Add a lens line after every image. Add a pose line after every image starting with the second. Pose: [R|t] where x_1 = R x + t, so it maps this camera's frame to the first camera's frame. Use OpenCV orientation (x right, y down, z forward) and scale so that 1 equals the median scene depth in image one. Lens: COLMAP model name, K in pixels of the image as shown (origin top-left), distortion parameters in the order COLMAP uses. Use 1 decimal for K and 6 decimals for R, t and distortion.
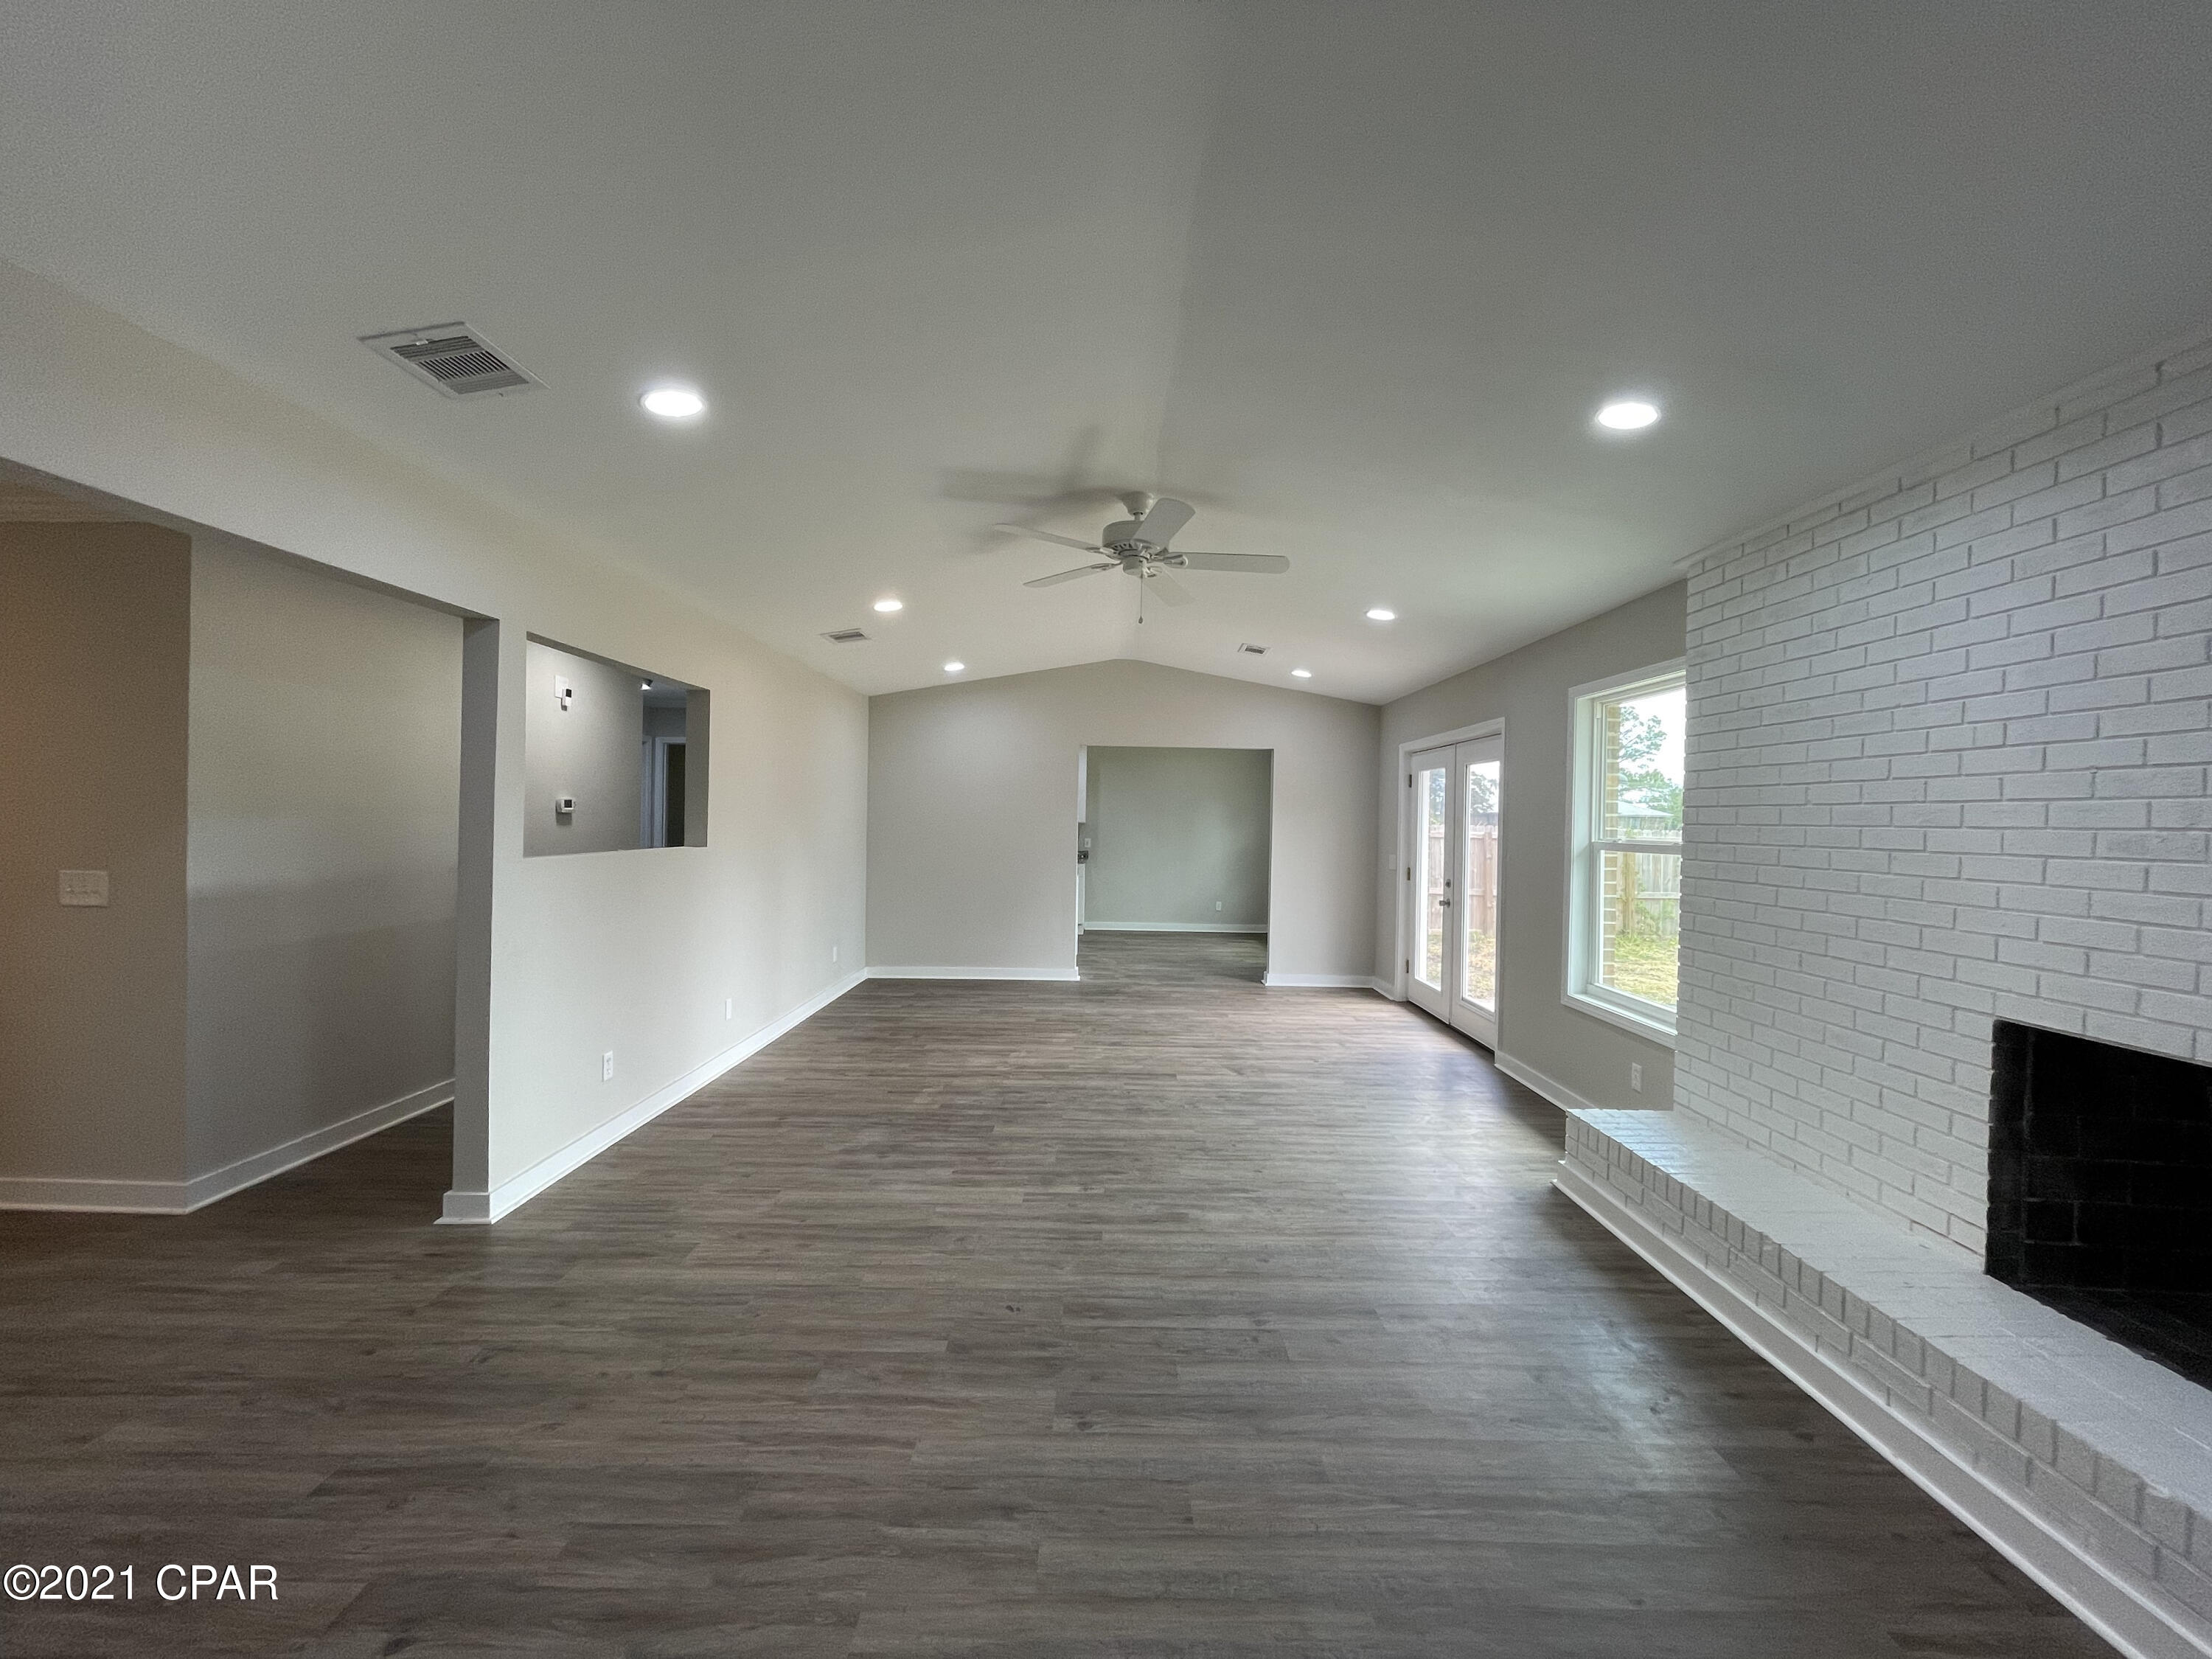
lens RADIAL K [[894.1, 0, 1107.7], [0, 894.1, 833.6], [0, 0, 1]] dist [-0.001021, -0.000008]
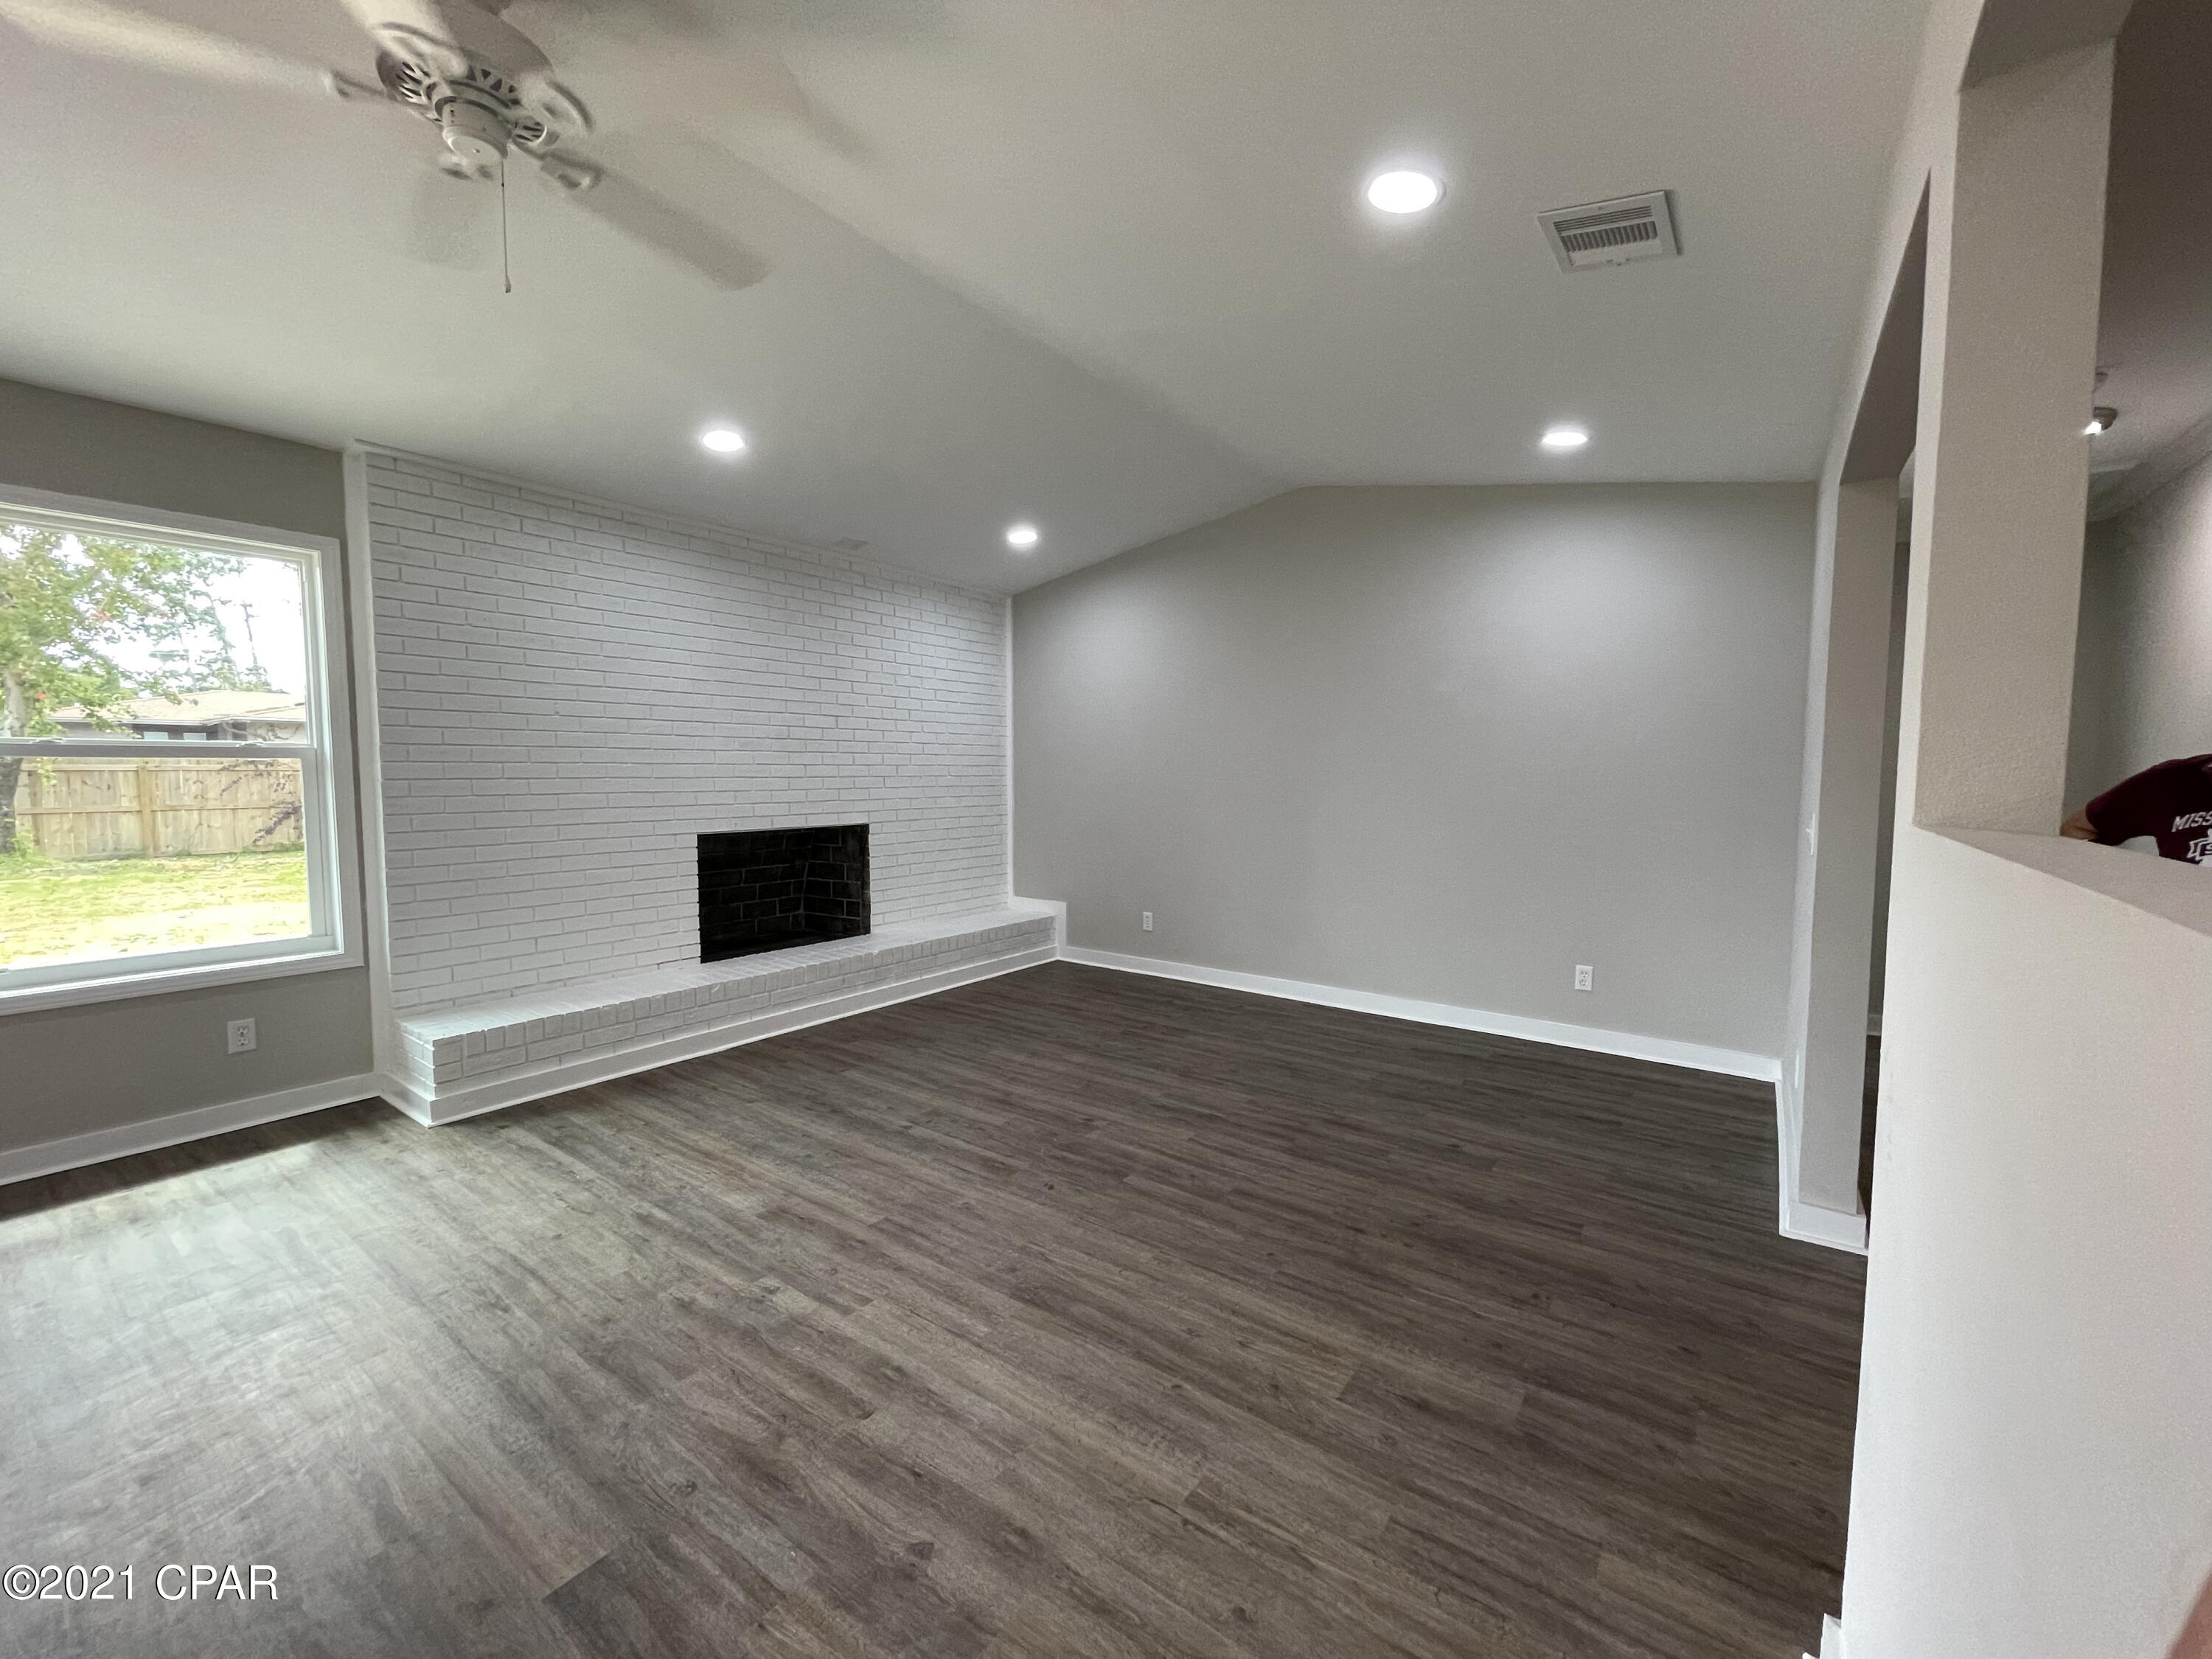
lens RADIAL K [[894.1, 0, 1103.0], [0, 894.1, 831.3], [0, 0, 1]] dist [-0.001021, -0.000008]
pose [[-0.806911, -0.066209, 0.586951, -0.532714], [-0.011741, 0.995300, 0.096129, 0.001982], [-0.590556, 0.070676, -0.803896, 1.259050]]
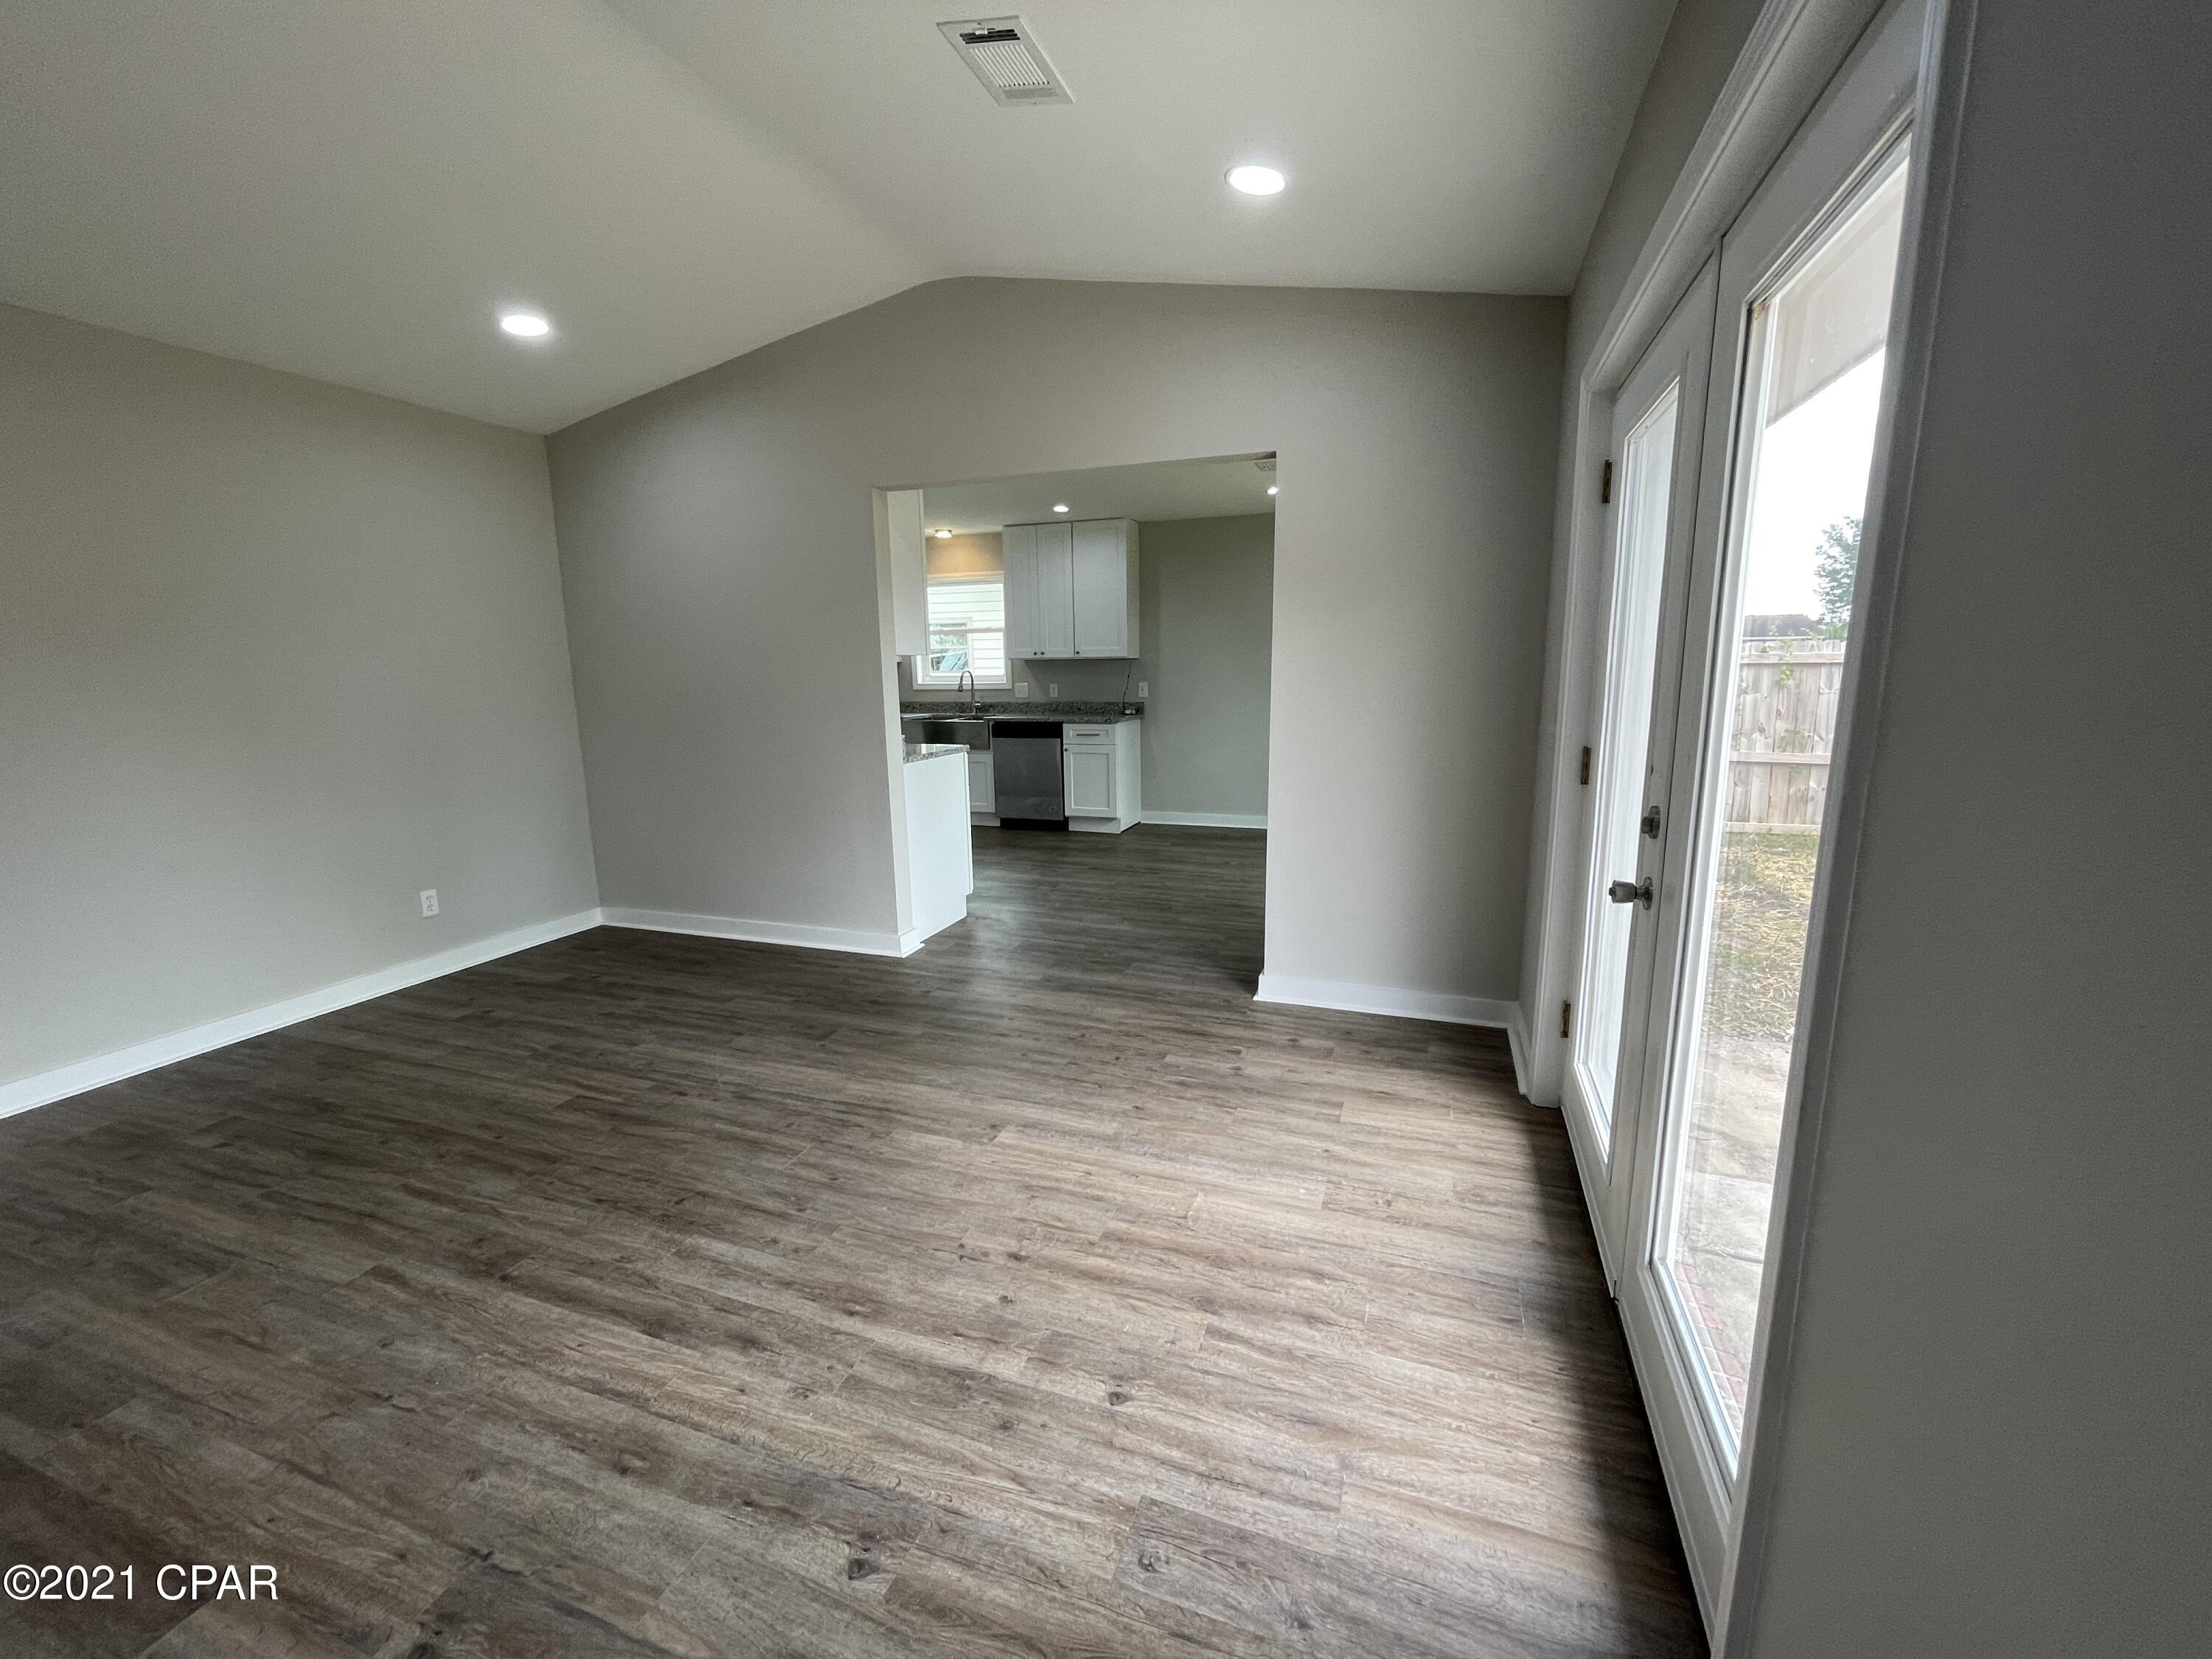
lens RADIAL K [[894.1, 0, 1101.3], [0, 894.1, 835.7], [0, 0, 1]] dist [-0.001021, -0.000008]
pose [[0.939148, 0.032837, -0.341939, 0.545059], [0.026185, 0.985681, 0.166573, 0.017578], [0.342513, -0.165390, 0.924841, 1.193128]]
